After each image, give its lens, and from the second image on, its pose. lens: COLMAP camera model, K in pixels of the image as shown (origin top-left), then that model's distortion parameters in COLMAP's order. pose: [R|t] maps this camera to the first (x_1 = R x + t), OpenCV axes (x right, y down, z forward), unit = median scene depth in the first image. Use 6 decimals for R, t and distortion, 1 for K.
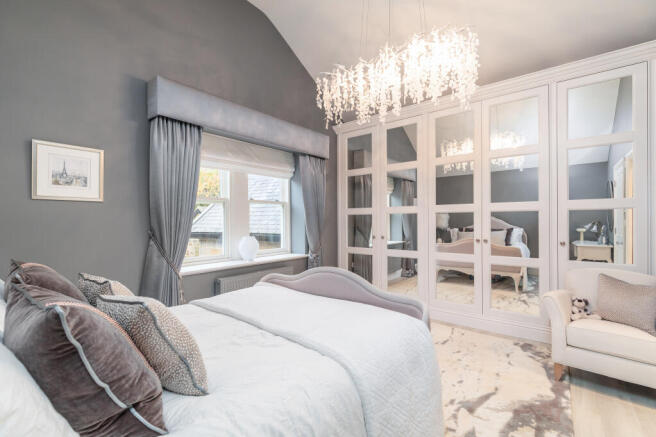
lens RADIAL K [[290.7, 0, 327.2], [0, 290.7, 220.6], [0, 0, 1]] dist [0.002324, -0.000103]
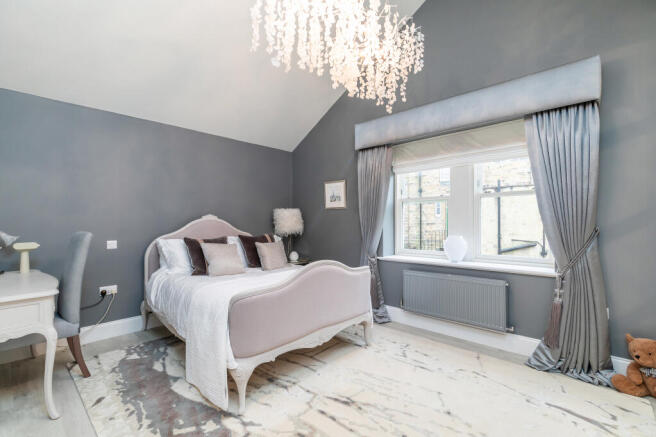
lens RADIAL K [[290.7, 0, 327.2], [0, 290.7, 220.6], [0, 0, 1]] dist [0.002324, -0.000103]
pose [[-0.051645, 0.002212, -0.998663, 0.692212], [0.007720, 0.999969, 0.001815, 0.003355], [0.998636, -0.007616, -0.051661, 0.671081]]
